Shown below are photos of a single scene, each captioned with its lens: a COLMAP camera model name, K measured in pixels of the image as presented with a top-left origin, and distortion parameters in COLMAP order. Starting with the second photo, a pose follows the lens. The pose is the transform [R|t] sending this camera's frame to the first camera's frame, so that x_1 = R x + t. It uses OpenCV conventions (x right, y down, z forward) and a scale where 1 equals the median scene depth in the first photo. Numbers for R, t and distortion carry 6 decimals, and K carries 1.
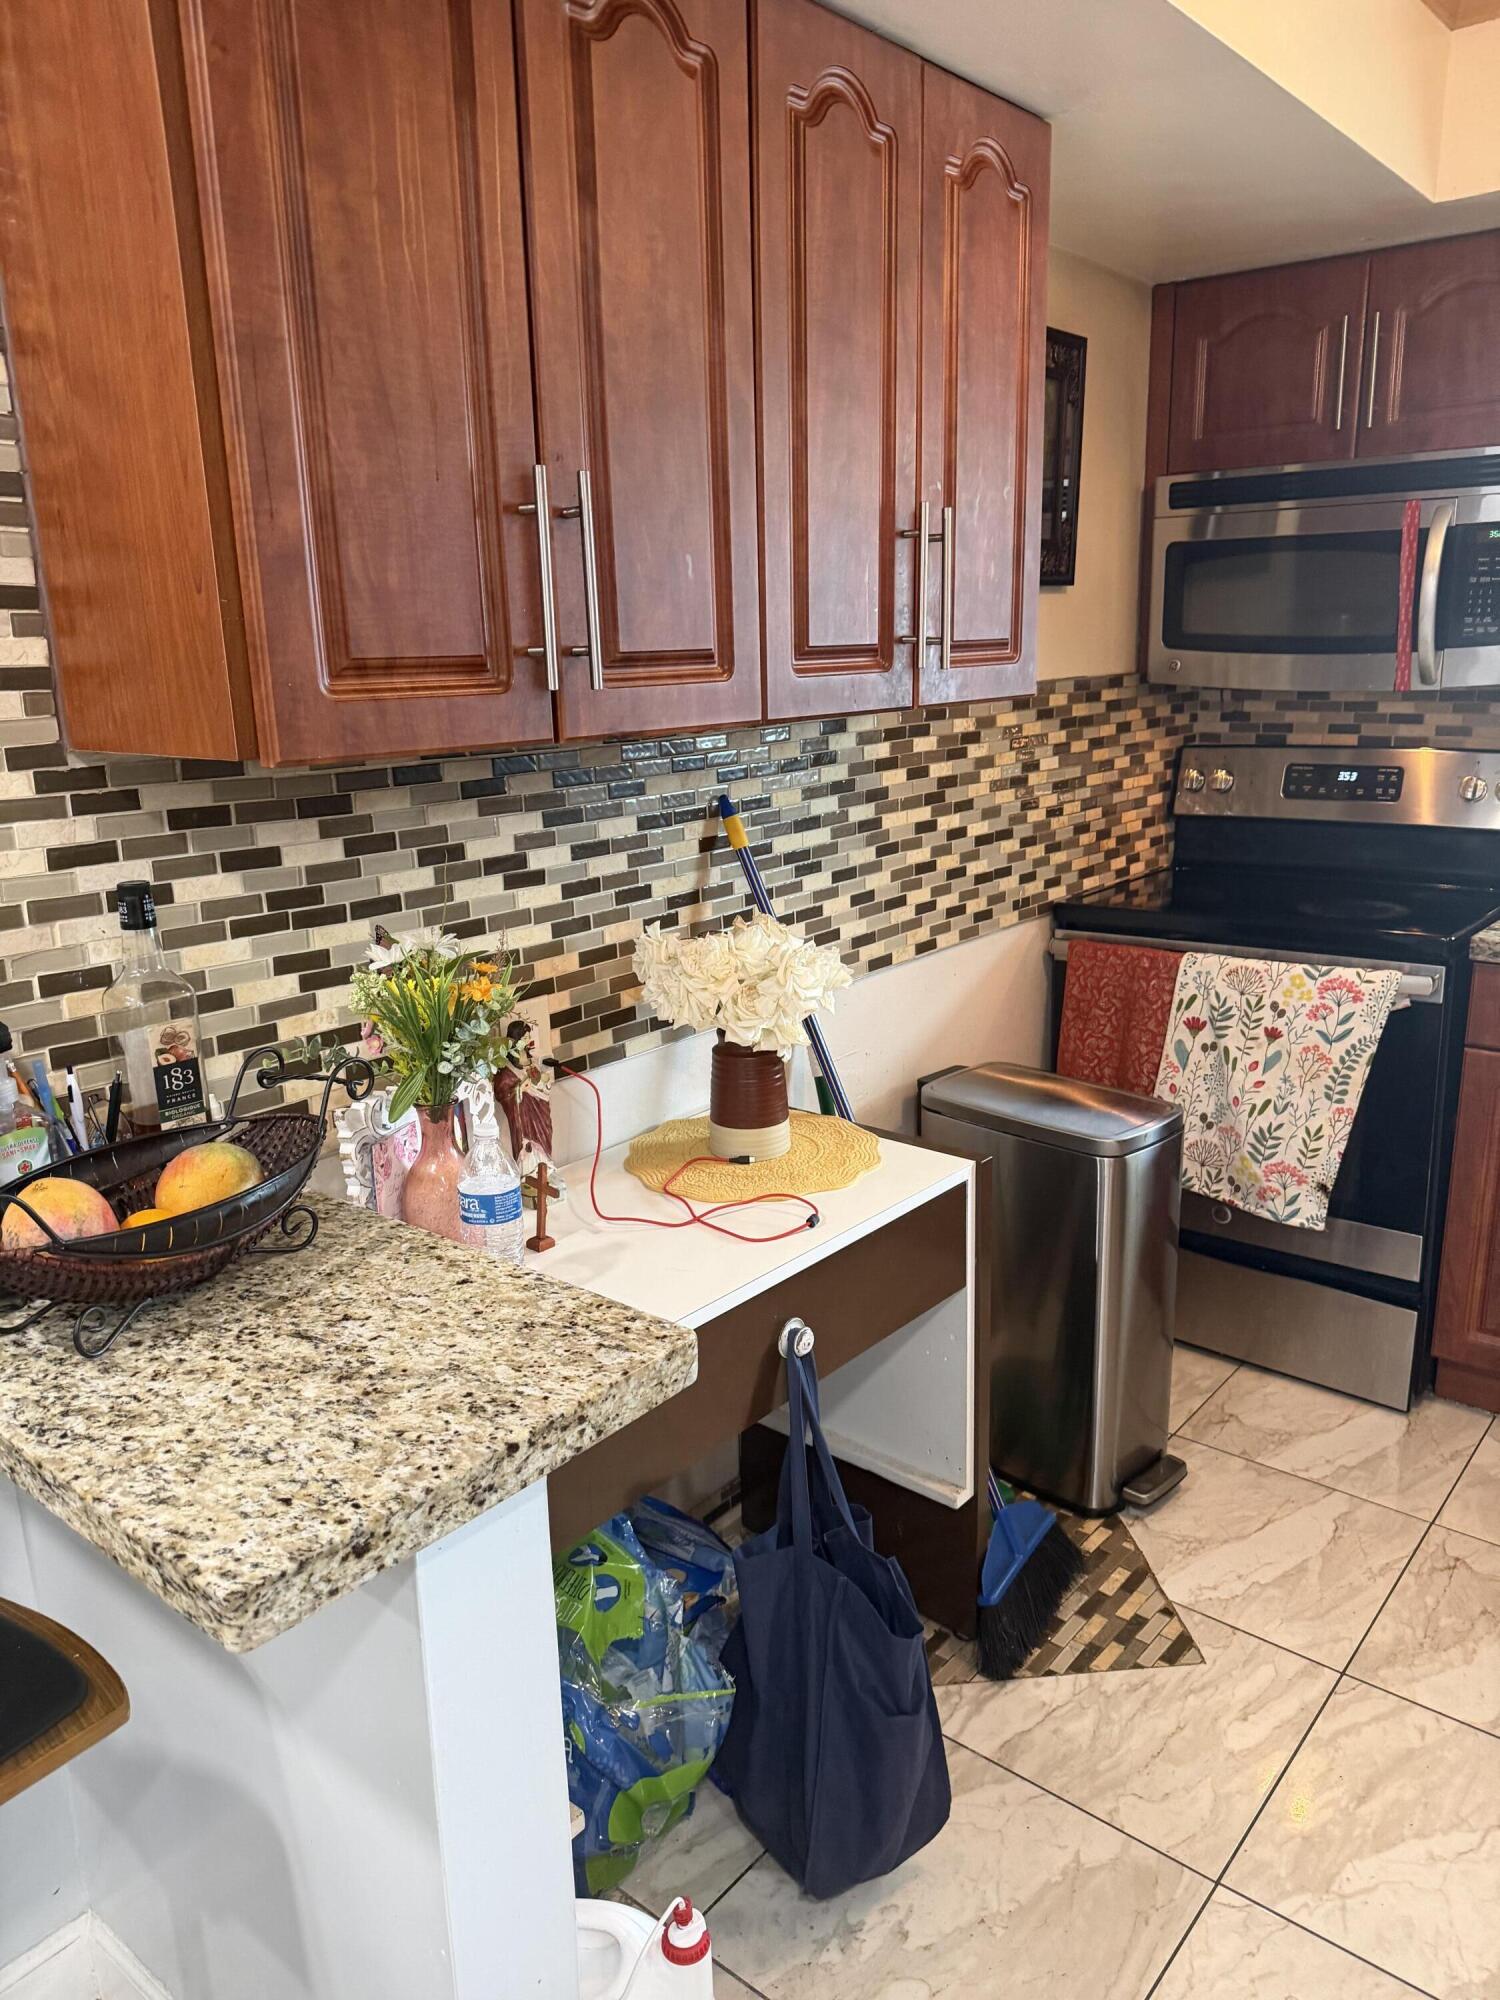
lens RADIAL K [[1407.9, 0, 759.5], [0, 1407.9, 1003.4], [0, 0, 1]] dist [0.179292, -0.409103]
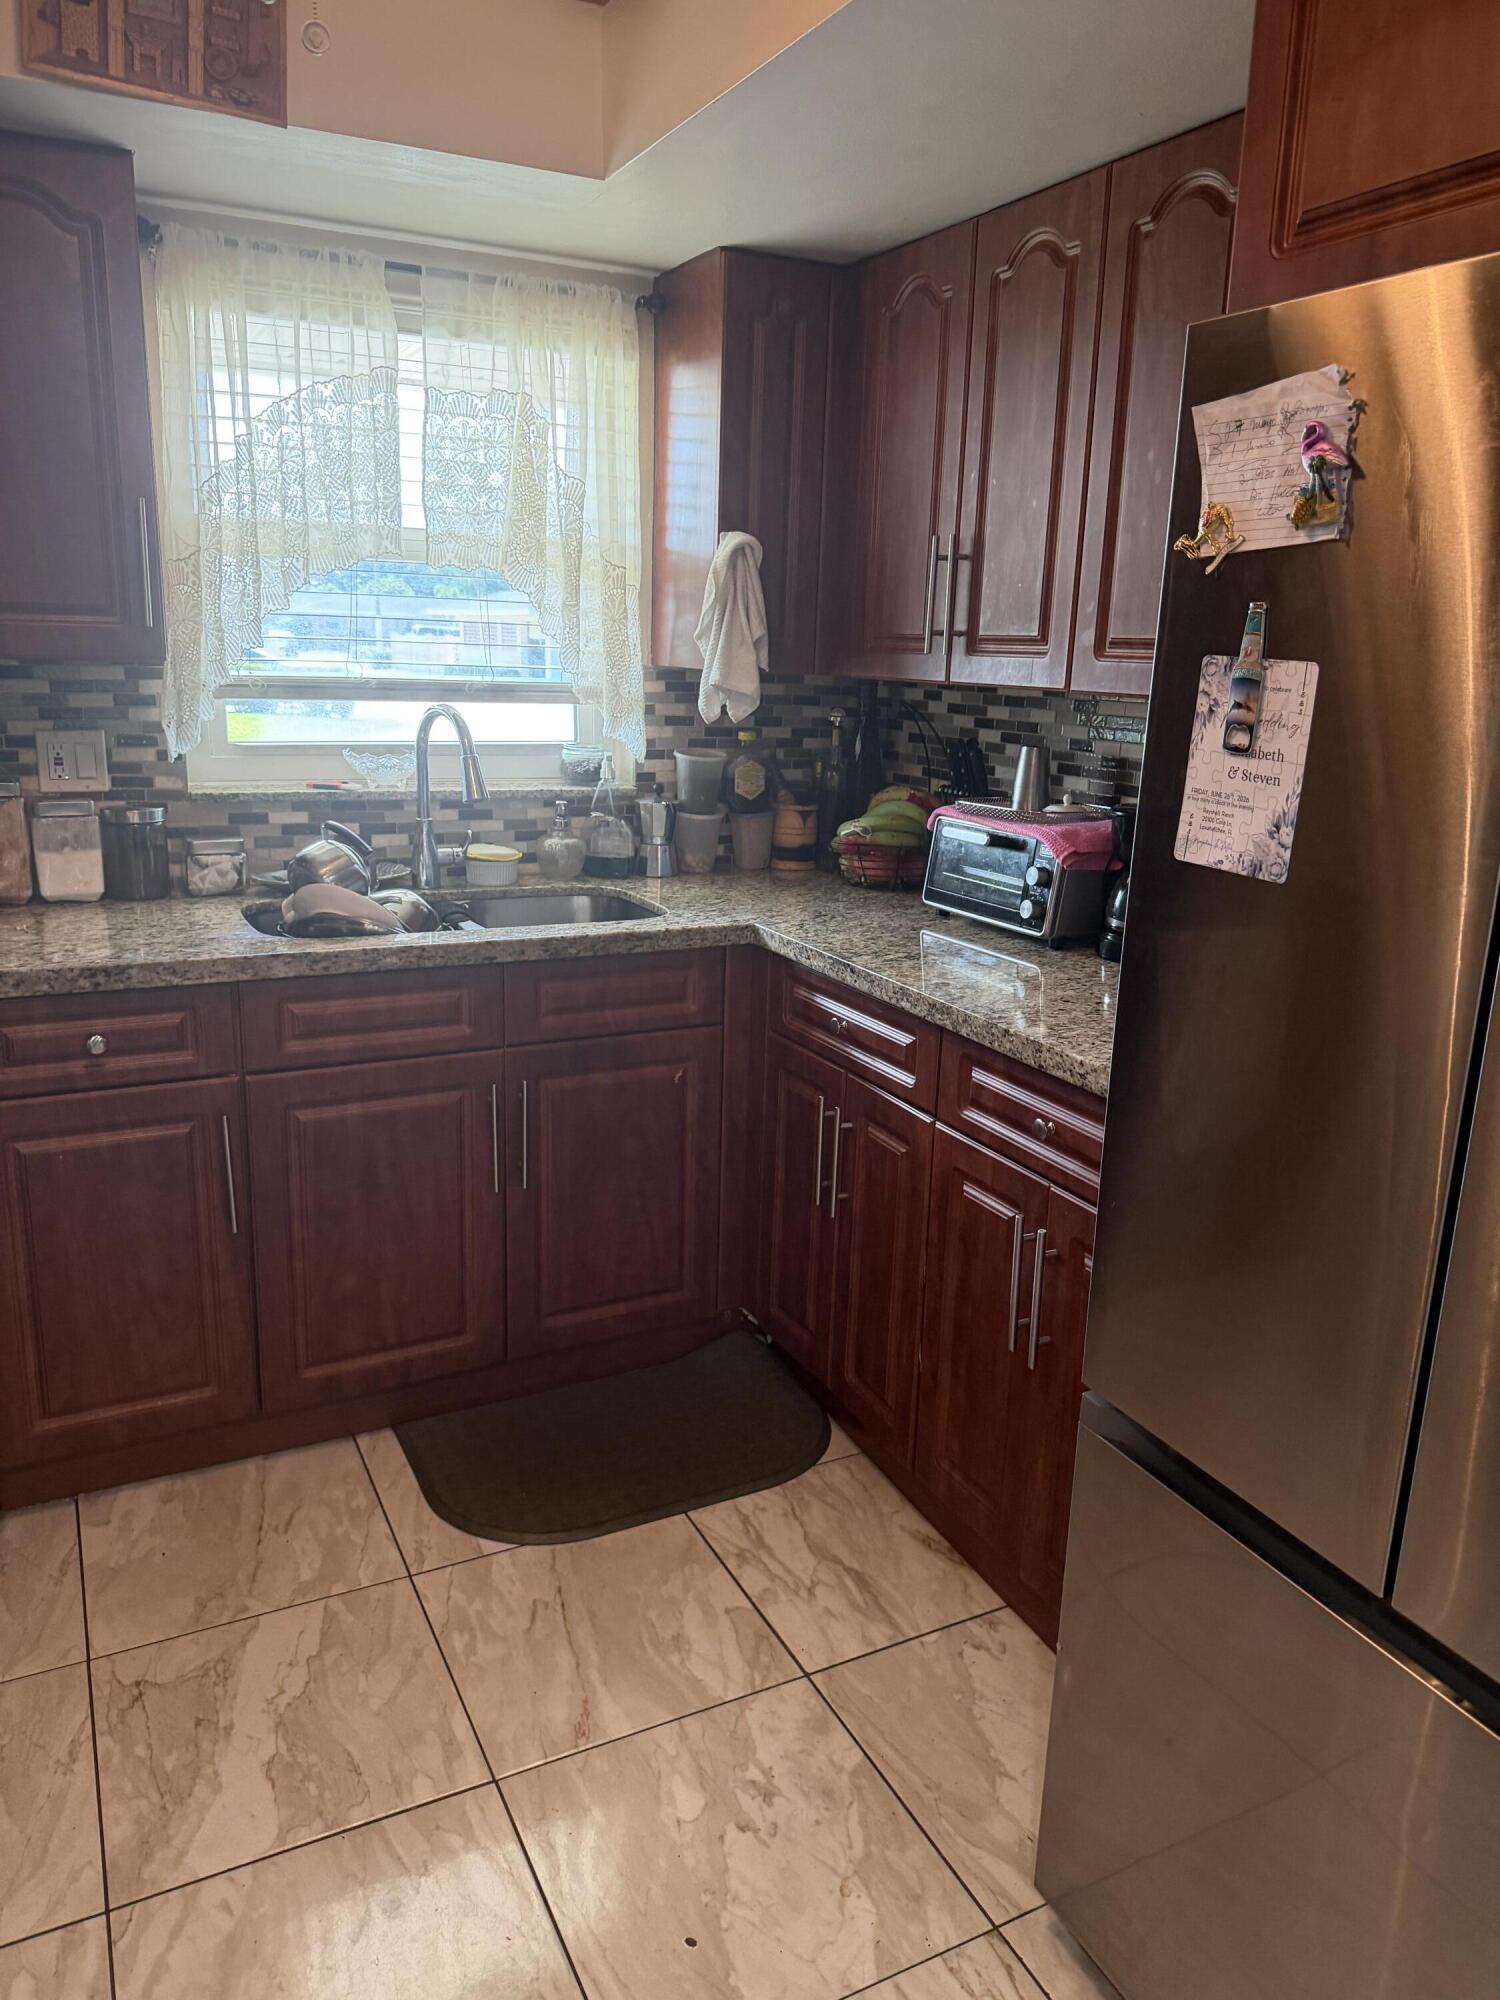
lens RADIAL K [[1432.9, 0, 749.5], [0, 1432.9, 990.4], [0, 0, 1]] dist [0.053660, -0.052056]
pose [[0.411620, -0.189687, 0.891397, -0.053514], [0.187828, 0.974758, 0.120693, -0.048112], [-0.891790, 0.117750, 0.436859, 0.204582]]
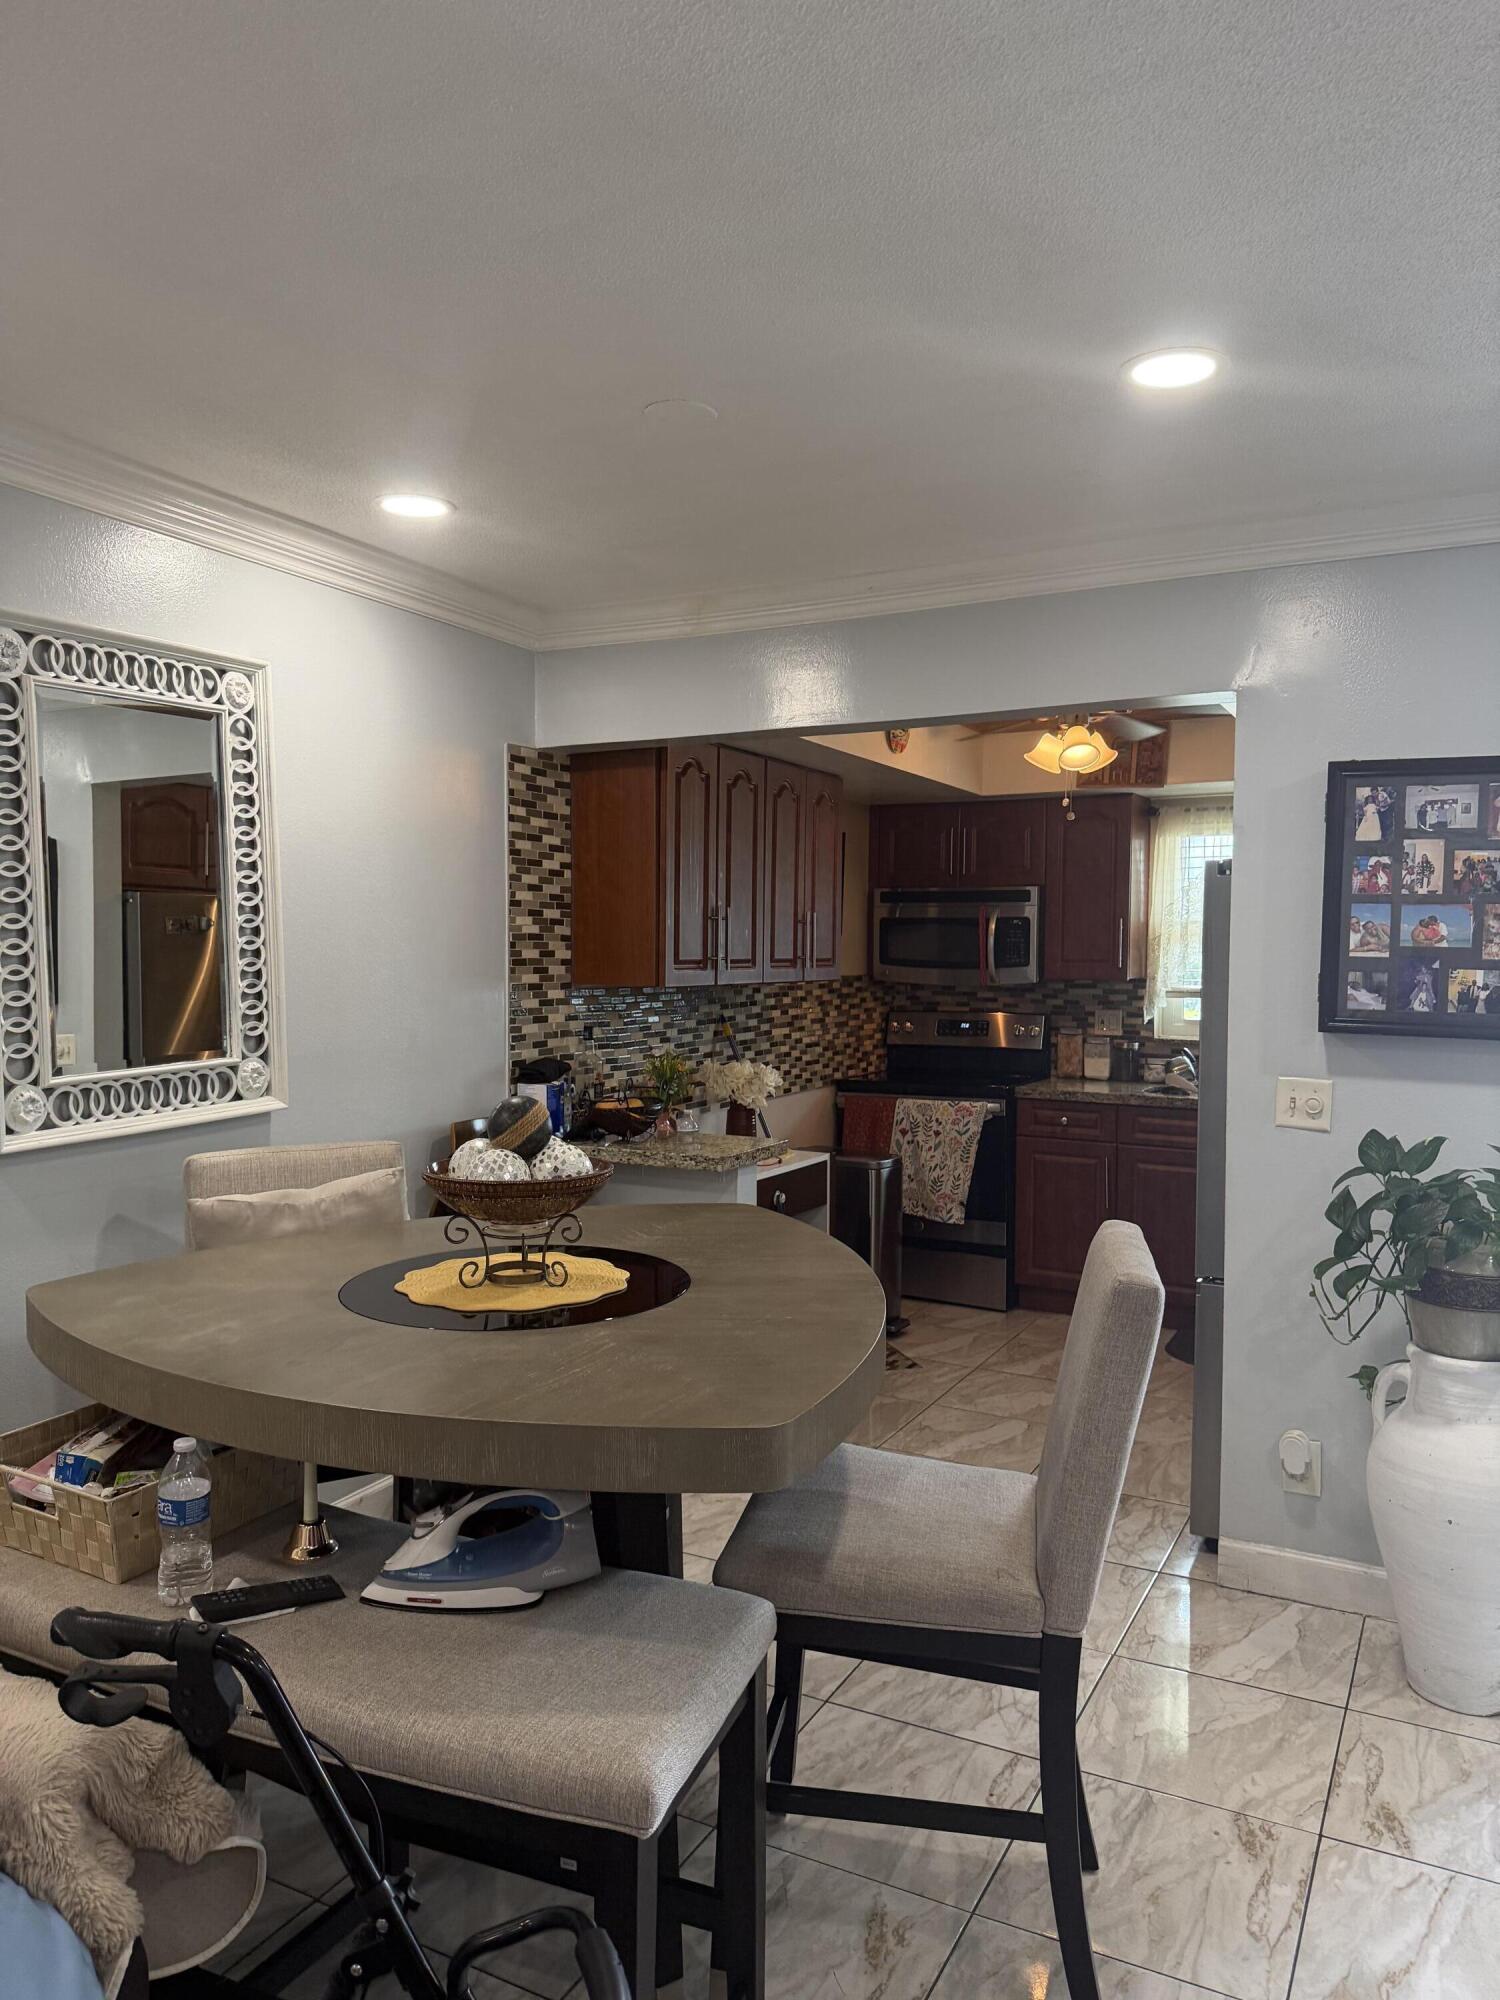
lens RADIAL K [[1432.9, 0, 749.5], [0, 1432.9, 990.4], [0, 0, 1]] dist [0.053660, -0.052056]
pose [[0.978538, 0.022742, 0.204810, -0.386298], [0.023001, 0.975627, -0.218226, 0.282574], [-0.204781, 0.218253, 0.954165, -1.110224]]
